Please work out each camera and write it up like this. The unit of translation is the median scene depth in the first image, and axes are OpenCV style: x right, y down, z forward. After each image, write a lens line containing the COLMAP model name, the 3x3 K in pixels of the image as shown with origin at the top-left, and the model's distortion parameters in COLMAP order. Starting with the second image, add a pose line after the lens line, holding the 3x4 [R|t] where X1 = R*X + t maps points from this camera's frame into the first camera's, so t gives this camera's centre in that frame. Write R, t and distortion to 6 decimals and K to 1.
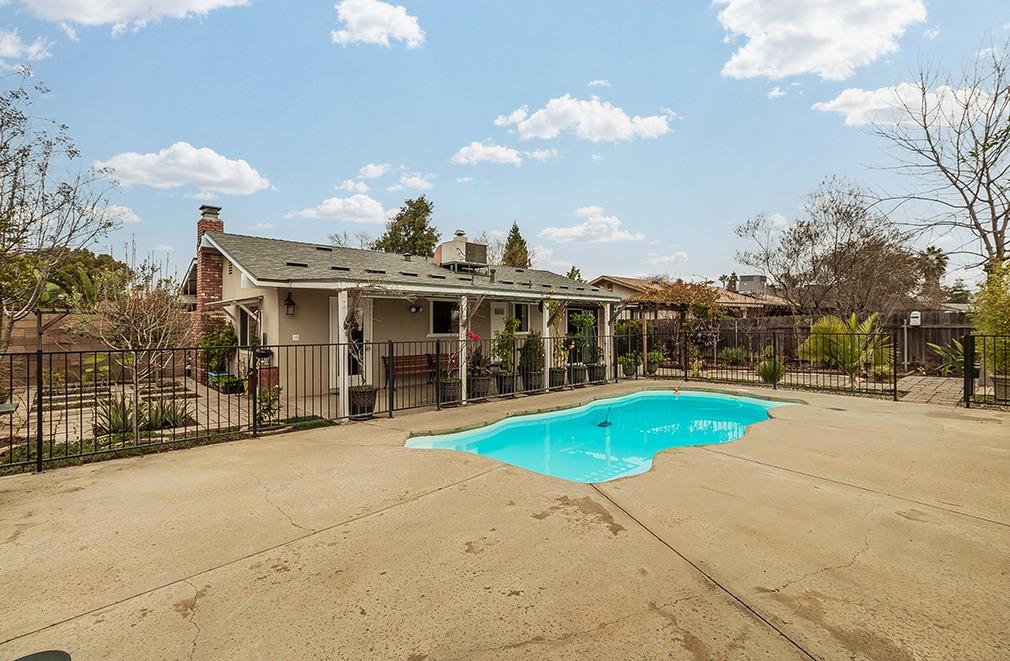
lens RADIAL K [[475.5, 0, 505.0], [0, 475.5, 330.5], [0, 0, 1]] dist [-0.000611, 0.000326]
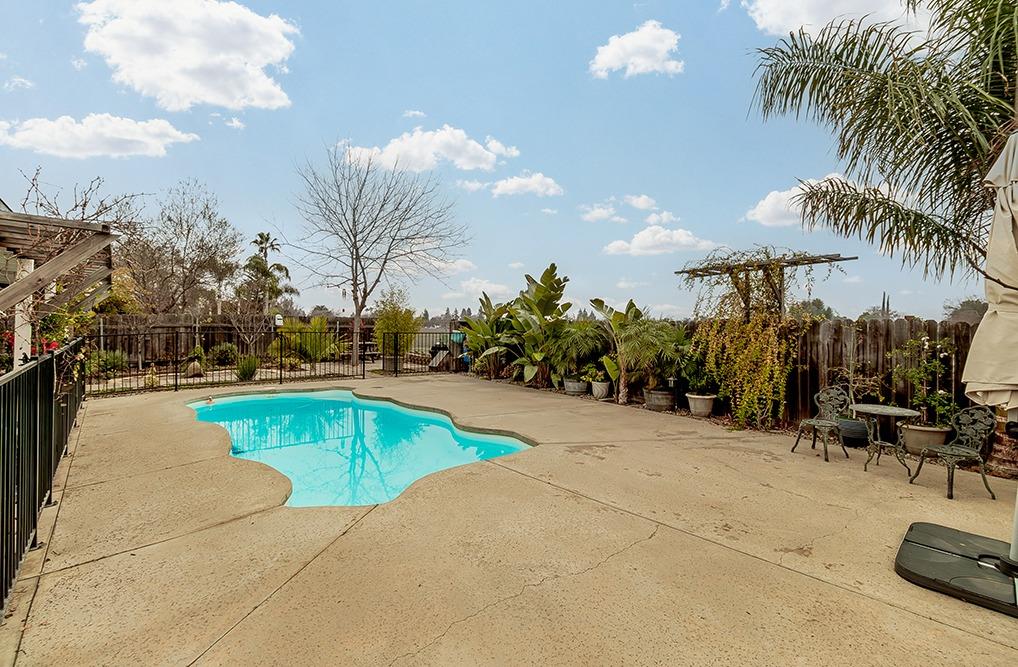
lens RADIAL K [[462.9, 0, 505.8], [0, 462.9, 327.9], [0, 0, 1]] dist [-0.002184, -0.000160]
pose [[0.019898, 0.002108, 0.999800, -1.383566], [-0.000605, 0.999998, -0.002096, -0.013306], [-0.999802, -0.000563, 0.019899, 1.271647]]
